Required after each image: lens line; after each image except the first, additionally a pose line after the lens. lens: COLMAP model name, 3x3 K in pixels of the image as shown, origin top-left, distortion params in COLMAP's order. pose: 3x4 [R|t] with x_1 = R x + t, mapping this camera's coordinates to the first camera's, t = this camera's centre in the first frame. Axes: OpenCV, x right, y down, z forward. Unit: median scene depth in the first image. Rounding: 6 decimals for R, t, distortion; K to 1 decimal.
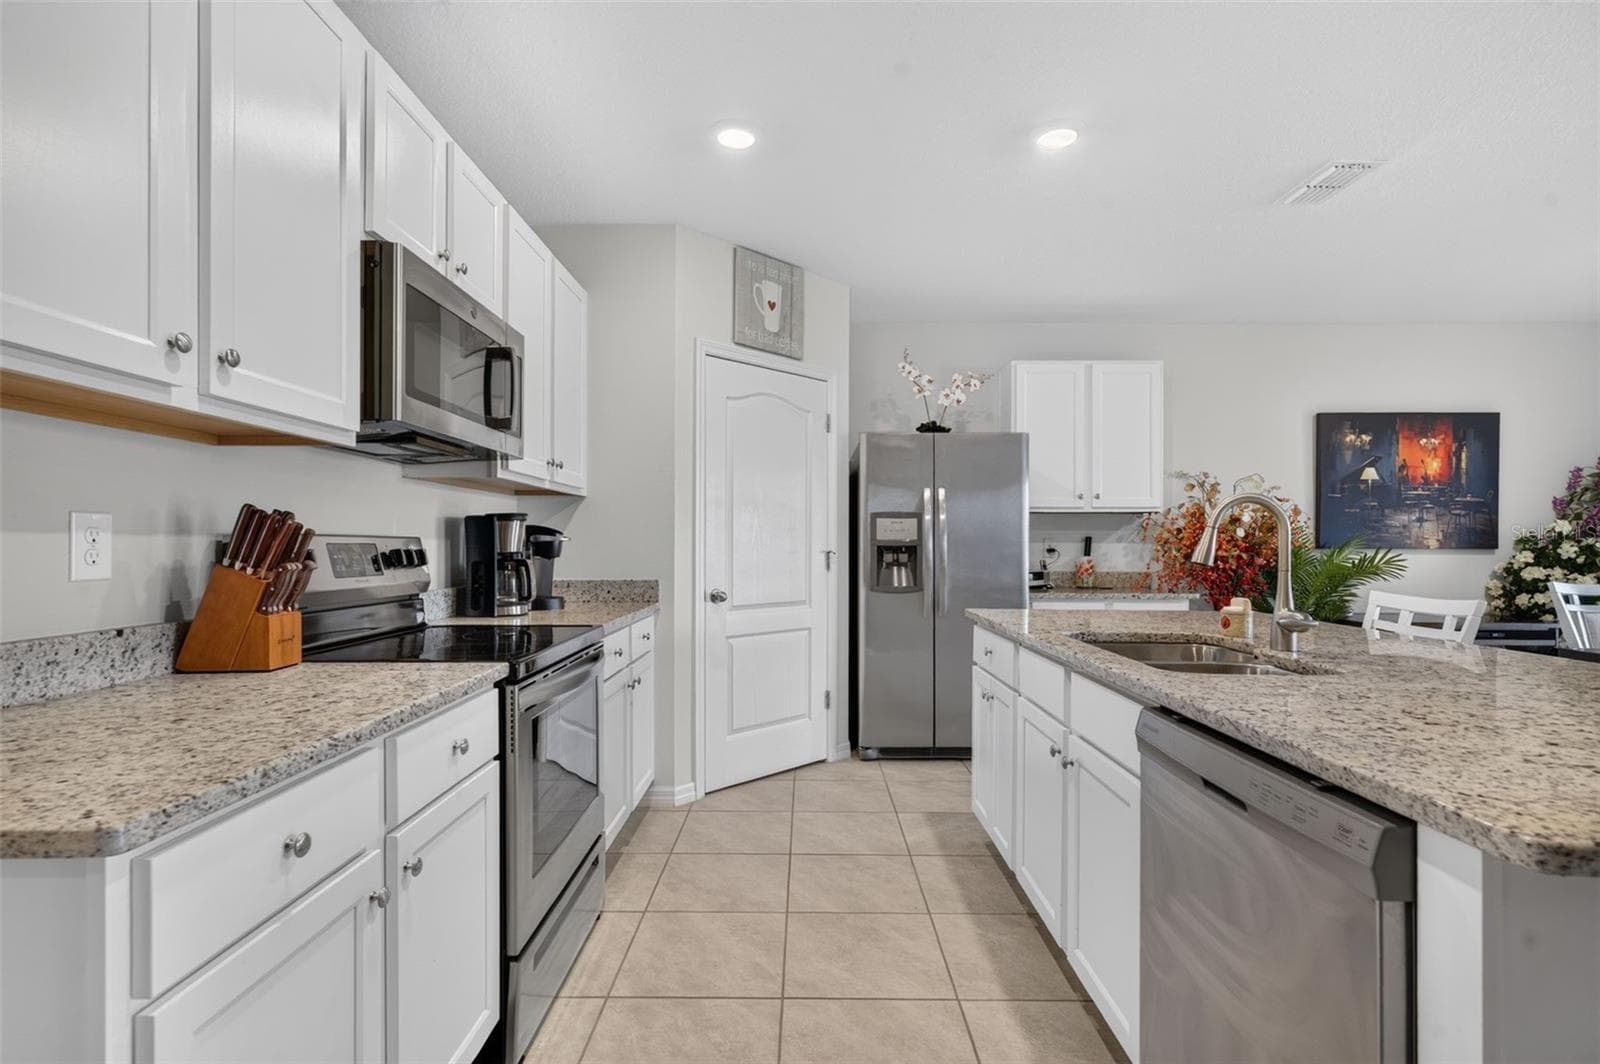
lens RADIAL K [[747.7, 0, 801.9], [0, 747.7, 540.7], [0, 0, 1]] dist [-0.022430, 0.000080]
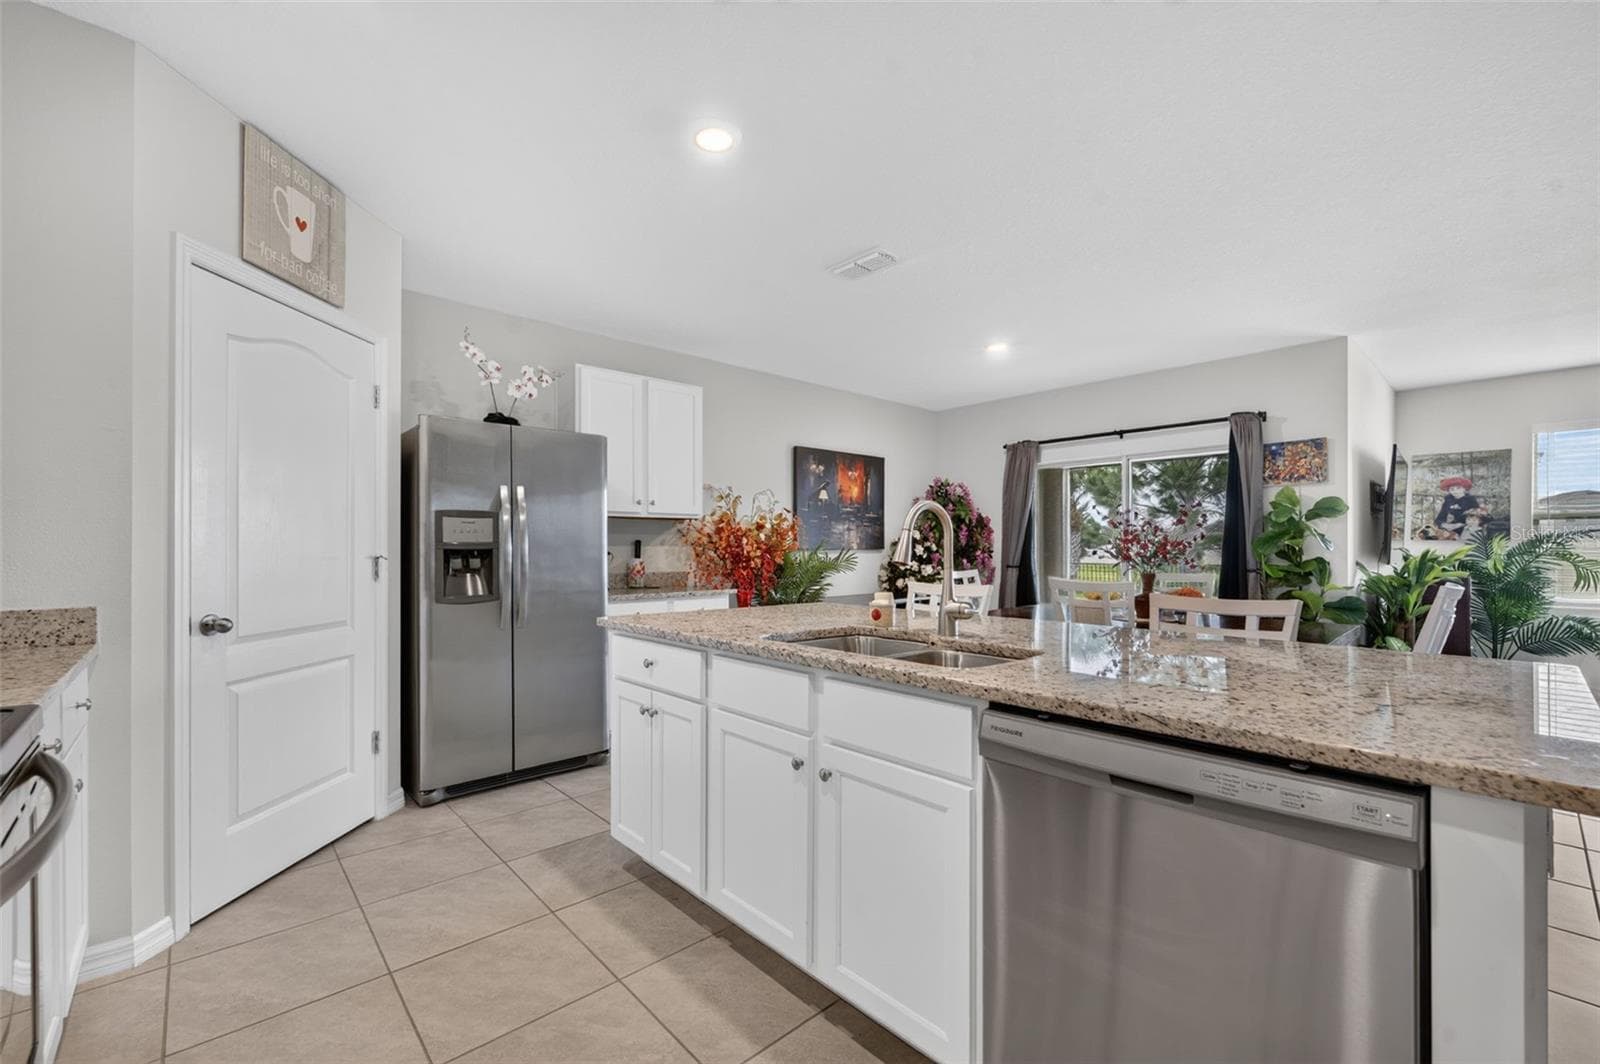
lens RADIAL K [[658.4, 0, 796.7], [0, 658.4, 542.2], [0, 0, 1]] dist [-0.001839, -0.000082]
pose [[0.736751, 0.001880, 0.676161, -0.109341], [0.000143, 0.999996, -0.002936, 0.000829], [-0.676164, 0.002260, 0.736748, 0.175549]]
